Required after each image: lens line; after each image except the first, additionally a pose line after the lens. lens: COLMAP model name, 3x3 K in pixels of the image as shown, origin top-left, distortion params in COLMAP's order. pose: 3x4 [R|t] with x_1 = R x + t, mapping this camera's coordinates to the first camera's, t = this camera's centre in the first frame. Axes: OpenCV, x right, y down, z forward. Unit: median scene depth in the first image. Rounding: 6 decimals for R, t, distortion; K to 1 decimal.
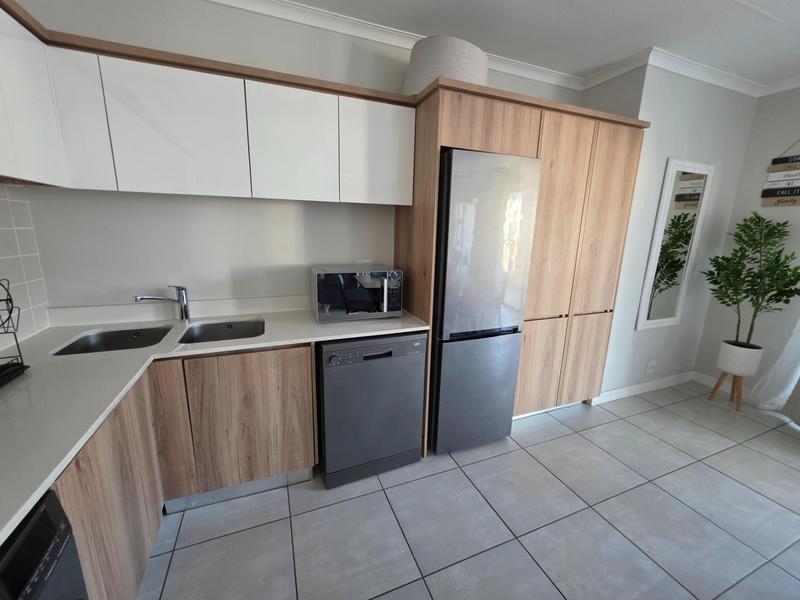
lens RADIAL K [[320.1, 0, 395.2], [0, 320.1, 297.7], [0, 0, 1]] dist [-0.001306, -0.000341]
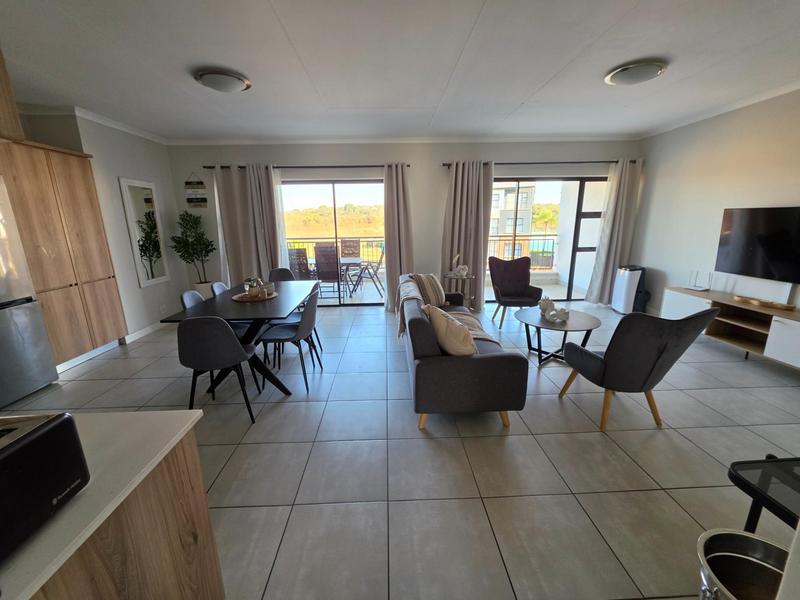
lens RADIAL K [[323.6, 0, 399.3], [0, 323.6, 297.6], [0, 0, 1]] dist [-0.000507, -0.000183]
pose [[0.331252, -0.243818, 0.911496, -0.359846], [0.222652, 0.958953, 0.175598, 0.203894], [-0.916896, 0.144779, 0.371942, -0.966713]]
